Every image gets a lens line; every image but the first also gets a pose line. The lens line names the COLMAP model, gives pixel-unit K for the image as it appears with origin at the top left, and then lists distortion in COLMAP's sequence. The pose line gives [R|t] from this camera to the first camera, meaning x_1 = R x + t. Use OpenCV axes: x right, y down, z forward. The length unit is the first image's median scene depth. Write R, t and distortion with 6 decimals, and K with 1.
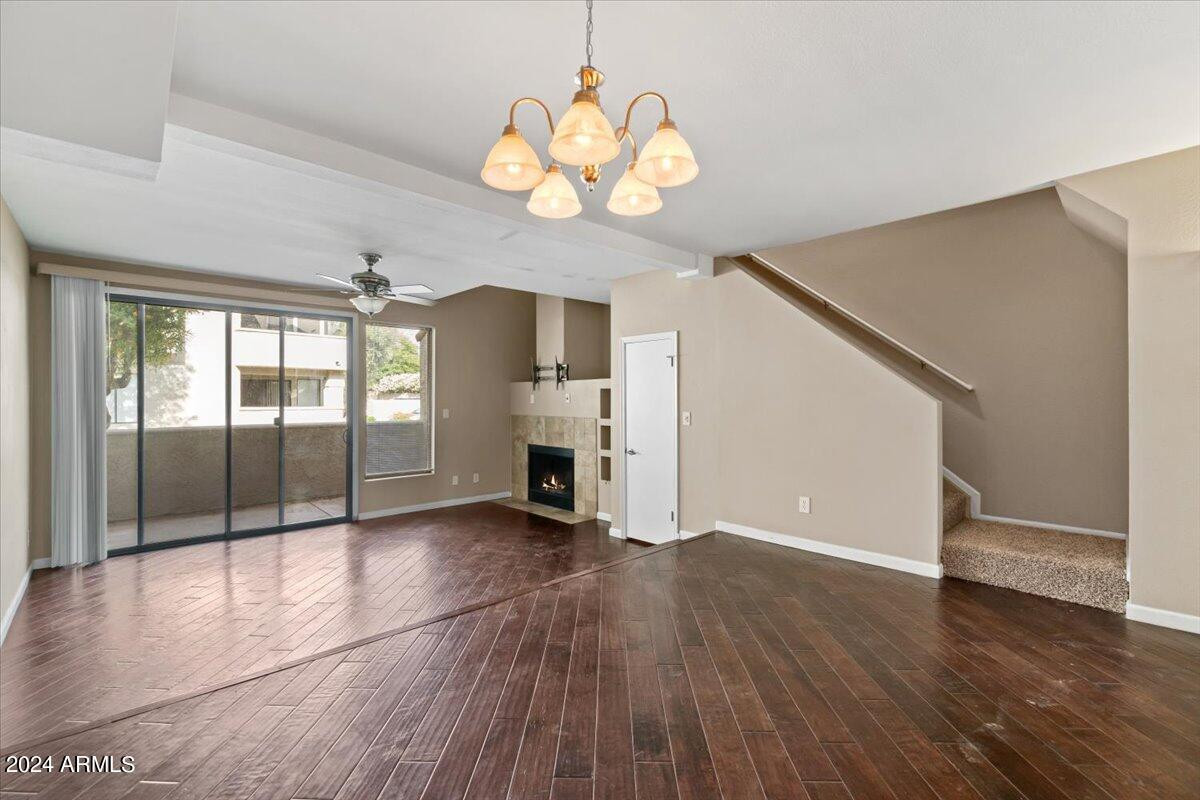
lens RADIAL K [[521.0, 0, 596.0], [0, 521.0, 400.5], [0, 0, 1]] dist [-0.003828, 0.000436]
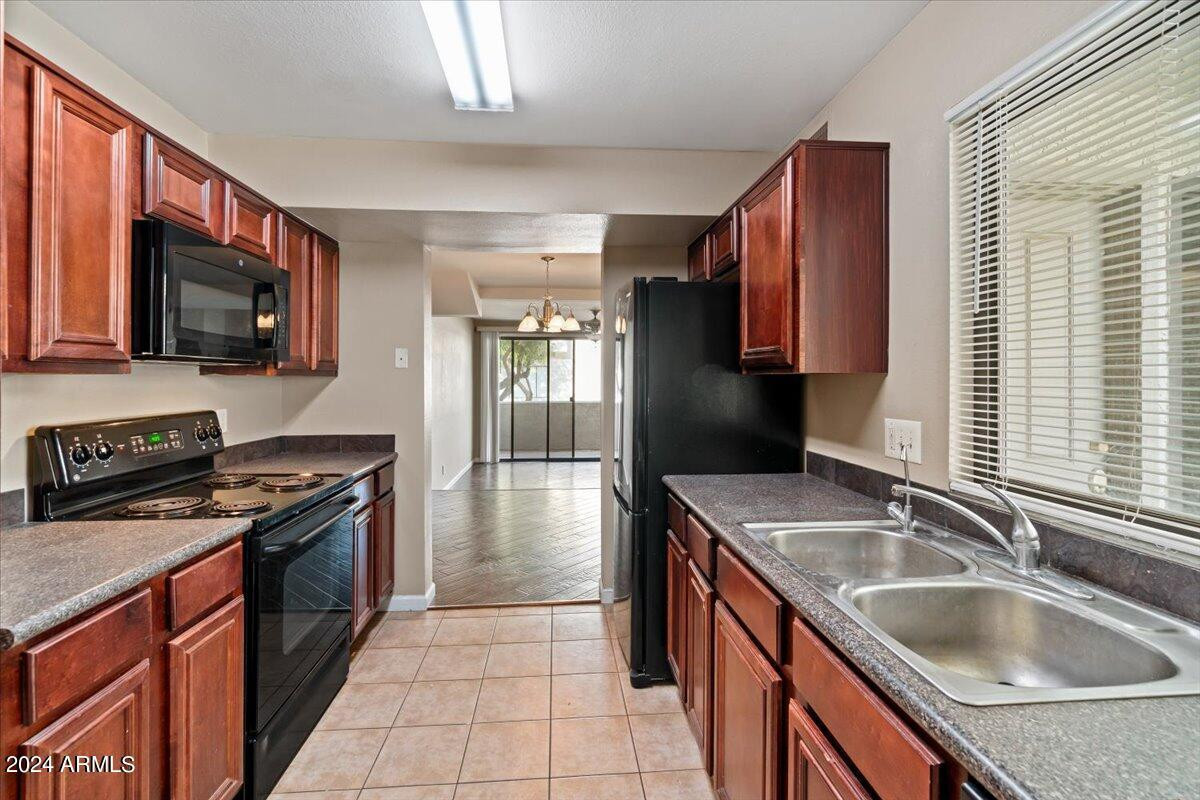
lens RADIAL K [[522.3, 0, 596.5], [0, 522.3, 377.4], [0, 0, 1]] dist [-0.003345, 0.000025]
pose [[0.779241, 0.000703, -0.626724, 0.491431], [-0.004298, 0.999982, -0.004222, -0.023567], [0.626709, 0.005983, 0.779230, -0.288878]]
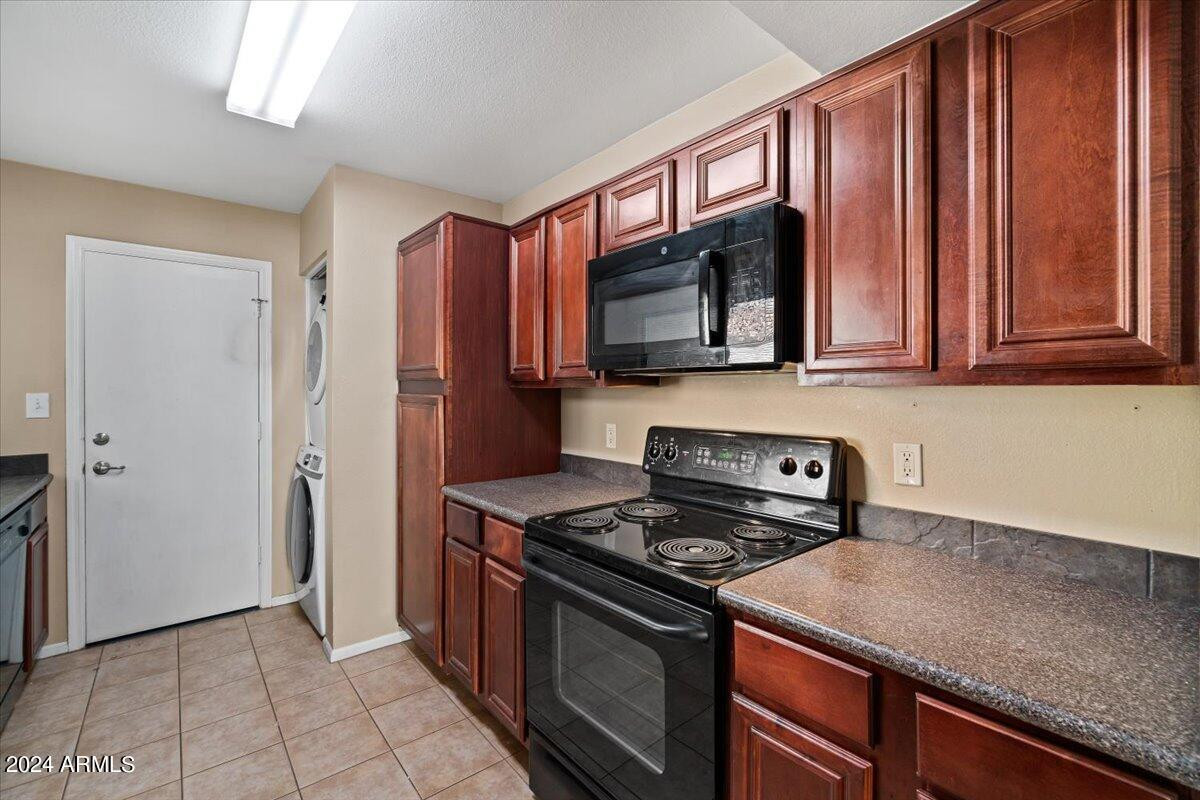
lens RADIAL K [[521.4, 0, 585.8], [0, 521.4, 391.9], [0, 0, 1]] dist [-0.001785, 0.000259]
pose [[-0.996689, -0.002064, 0.081282, 0.173261], [-0.001377, 0.999963, 0.008499, -0.024591], [-0.081296, 0.008359, -0.996655, 0.054003]]
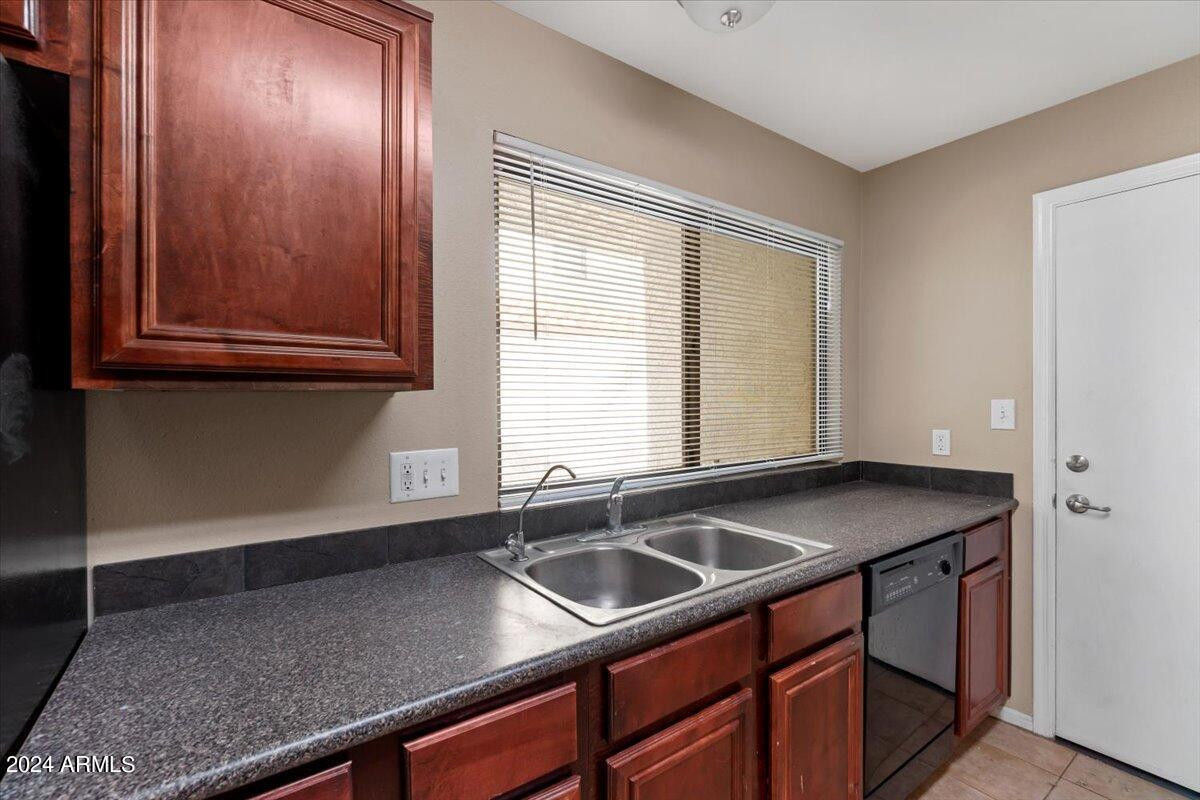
lens RADIAL K [[521.0, 0, 596.0], [0, 521.0, 400.5], [0, 0, 1]] dist [-0.003828, 0.000436]
pose [[0.145428, -0.009516, 0.989323, 0.256847], [0.008821, 0.999926, 0.008321, -0.023828], [-0.989329, 0.007516, 0.145502, -0.095369]]
